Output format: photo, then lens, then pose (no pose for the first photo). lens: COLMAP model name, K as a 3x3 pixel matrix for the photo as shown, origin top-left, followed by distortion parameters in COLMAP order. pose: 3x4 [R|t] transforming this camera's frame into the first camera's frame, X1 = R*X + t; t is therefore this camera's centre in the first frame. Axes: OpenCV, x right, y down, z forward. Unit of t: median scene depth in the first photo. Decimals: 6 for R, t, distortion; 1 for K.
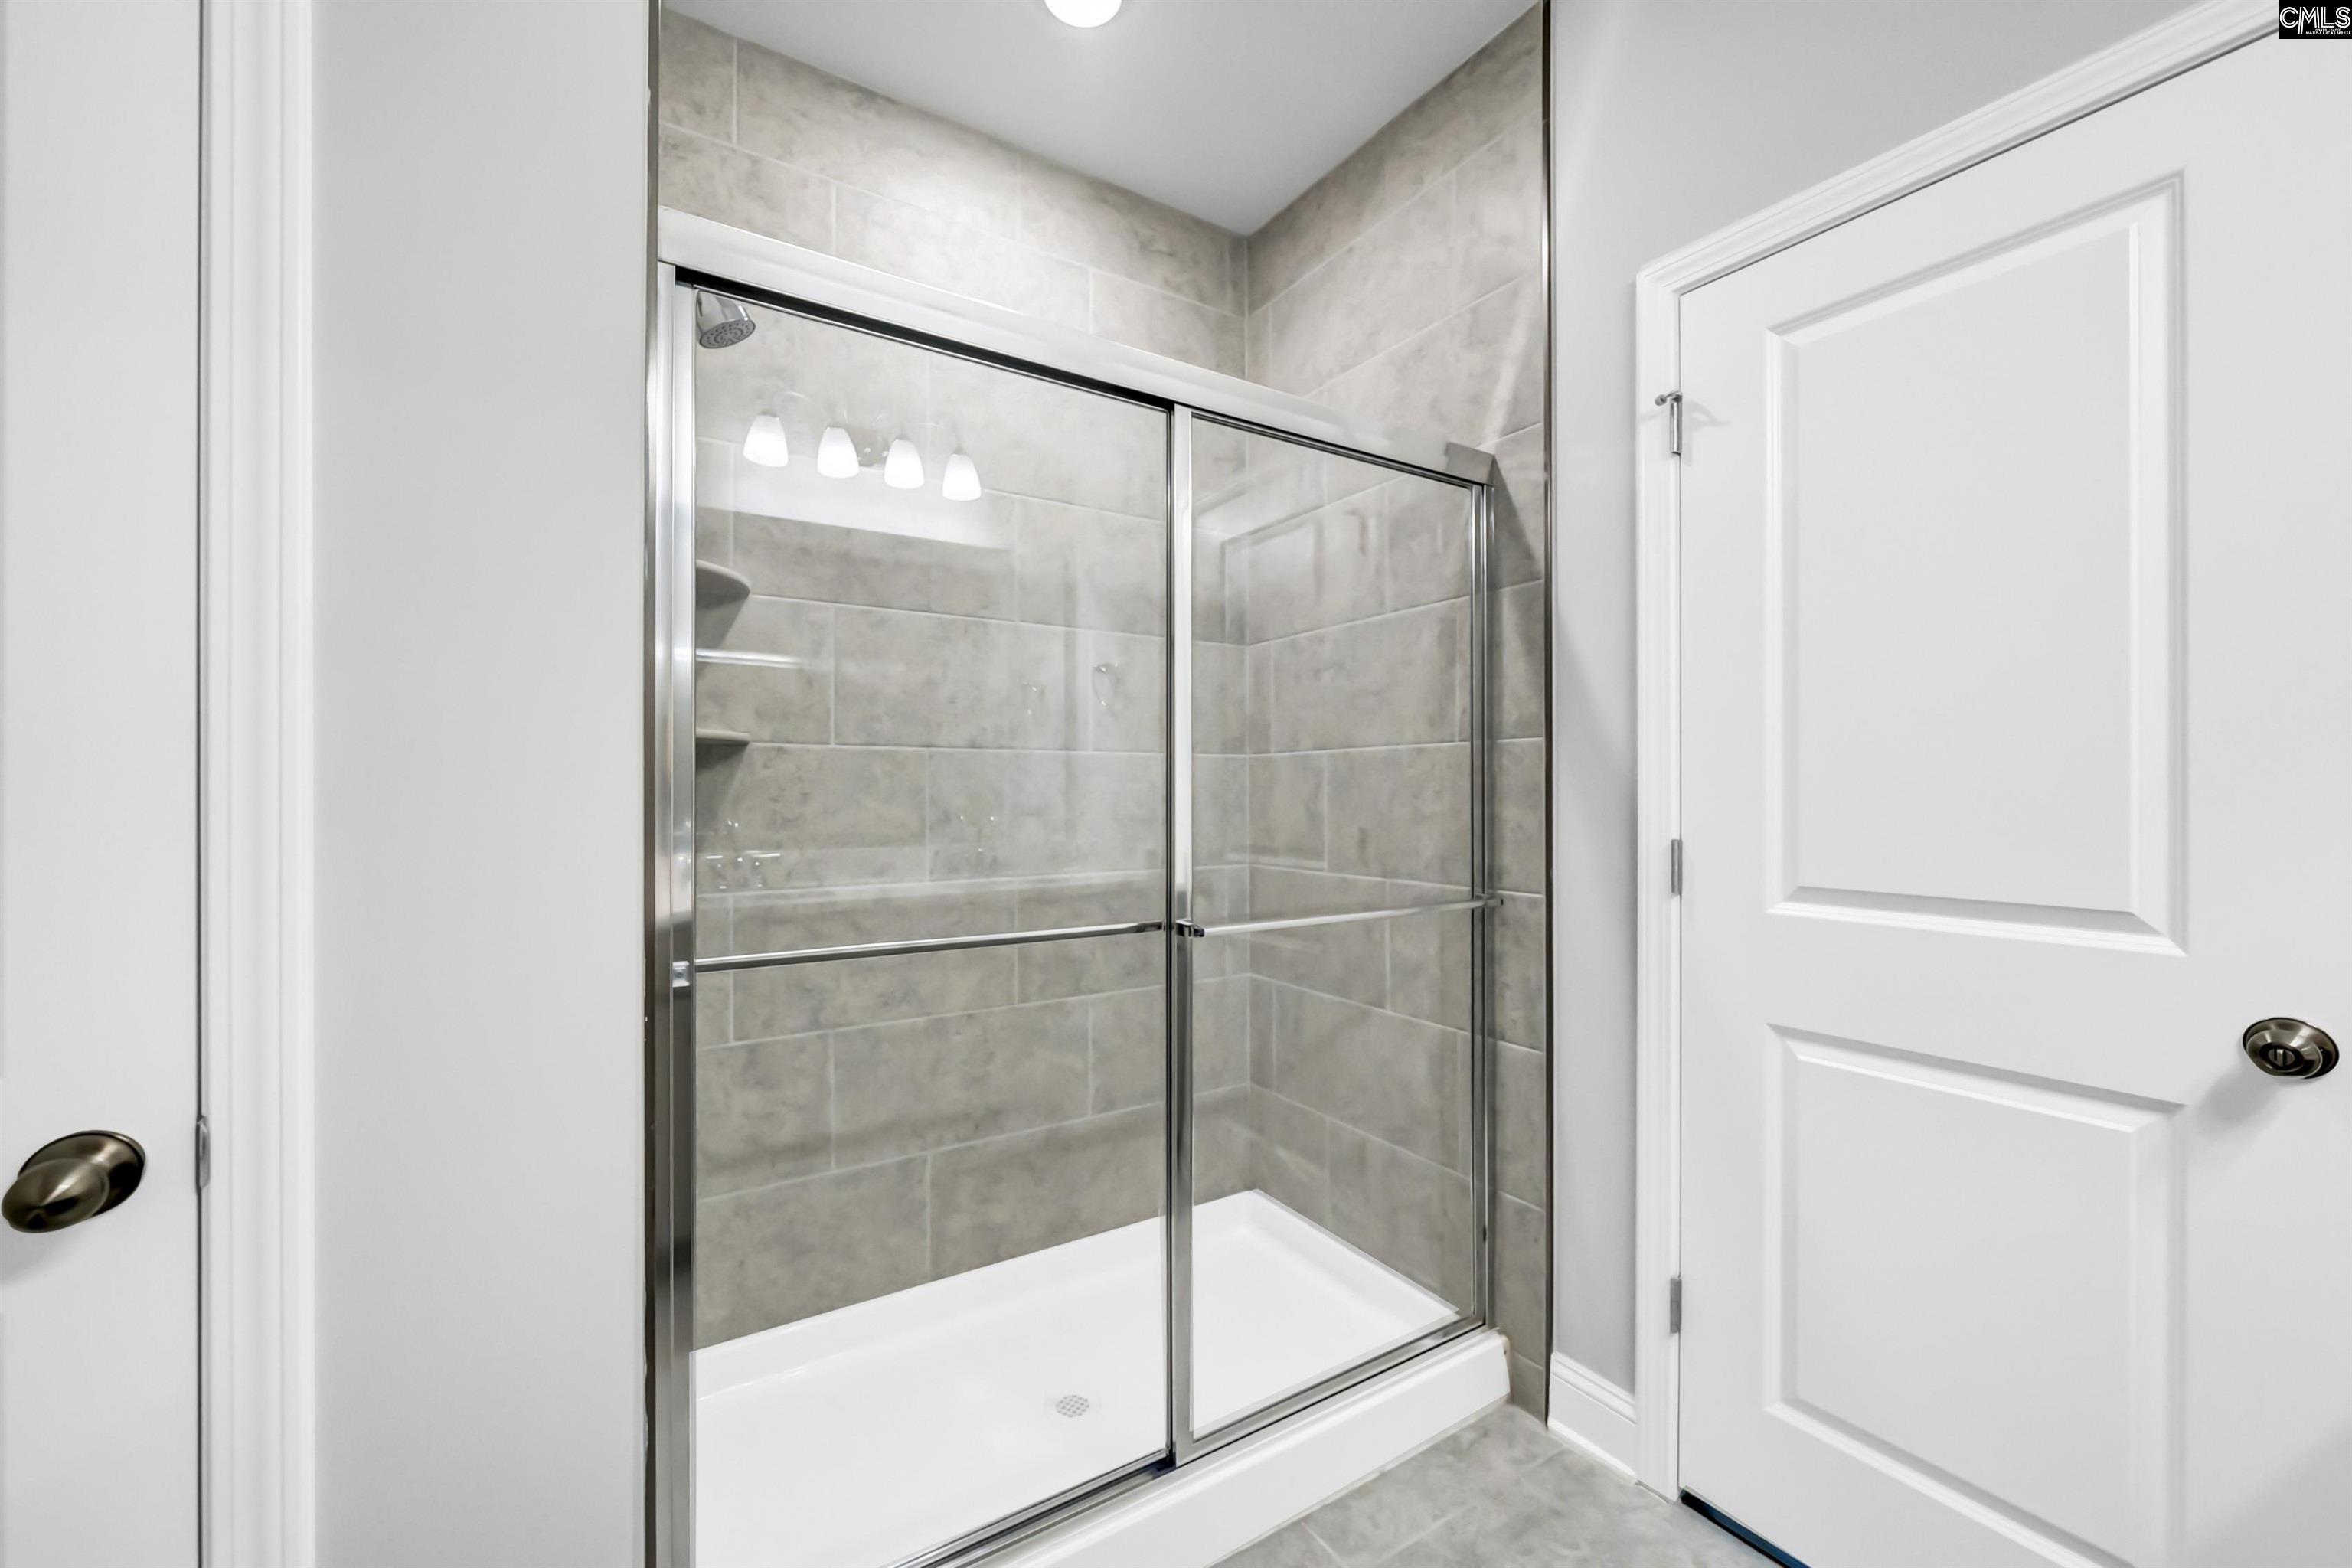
lens RADIAL K [[897.3, 0, 1156.4], [0, 897.3, 789.0], [0, 0, 1]] dist [-0.004915, -0.000426]
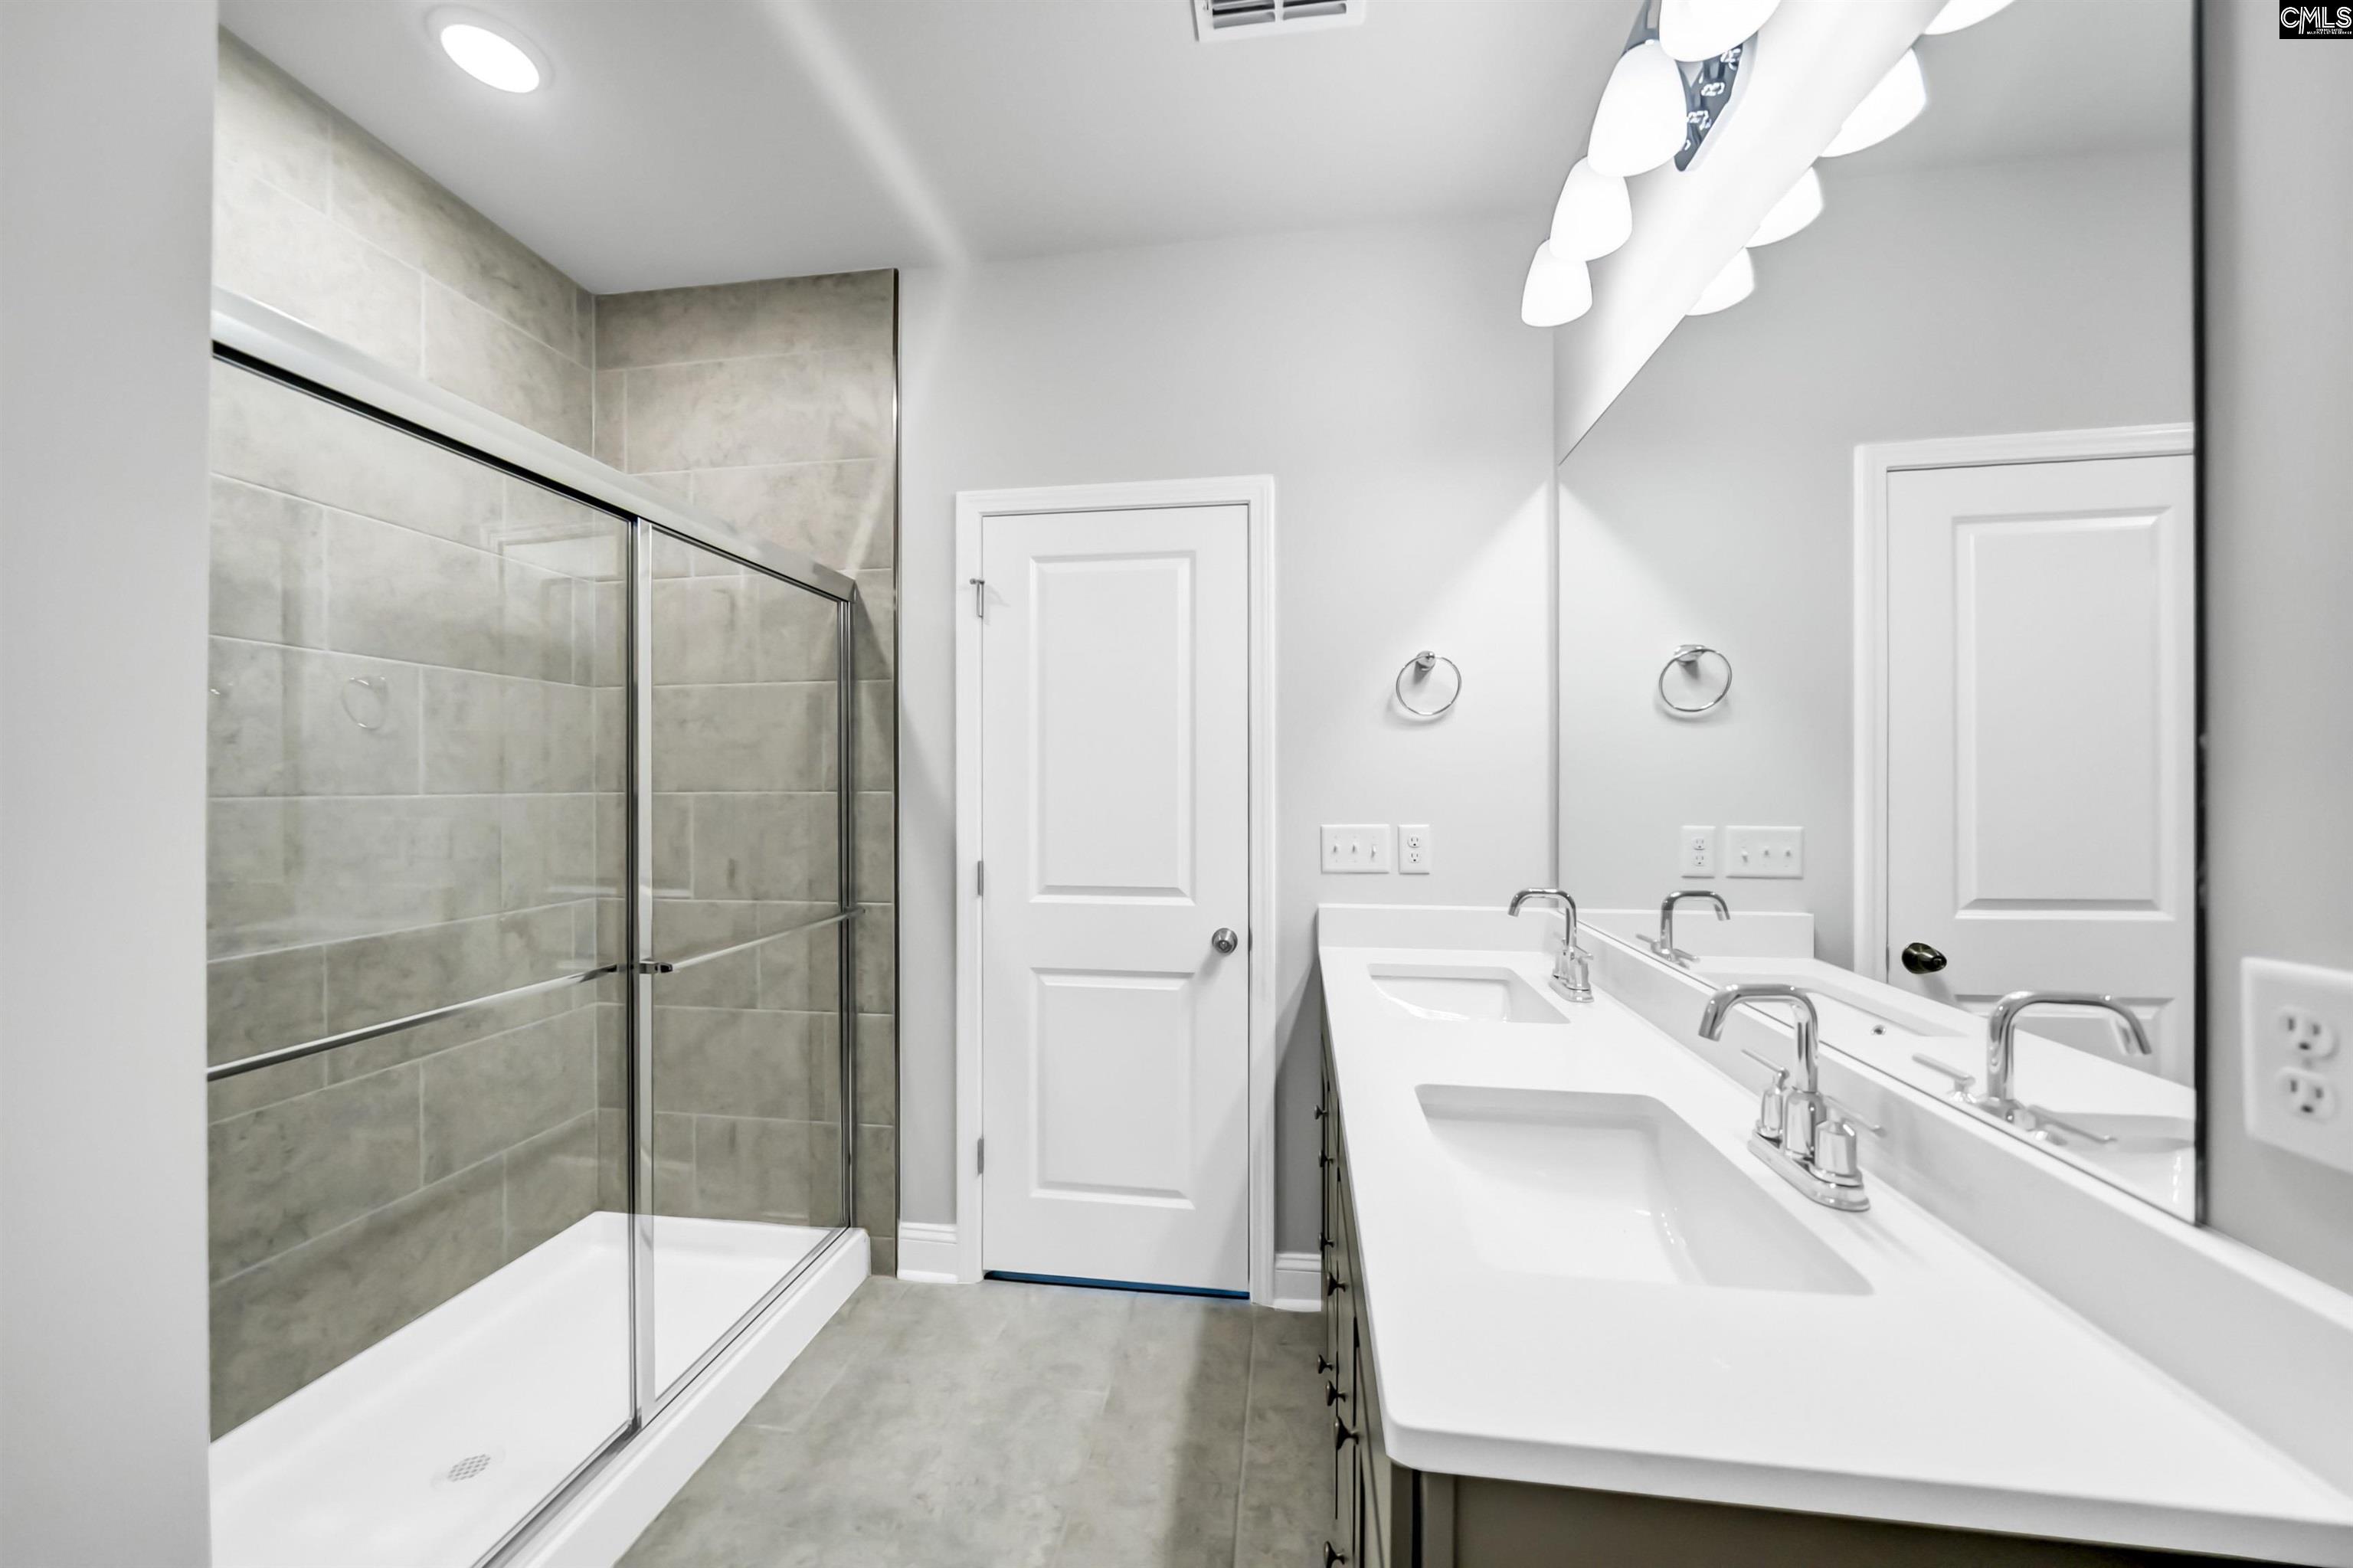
lens RADIAL K [[845.9, 0, 1152.0], [0, 845.9, 784.7], [0, 0, 1]] dist [-0.008291, 0.000200]
pose [[0.659567, -0.001050, 0.751645, -0.267615], [0.000368, 0.999999, 0.001074, -0.062296], [-0.751646, -0.000432, 0.659567, -0.165561]]
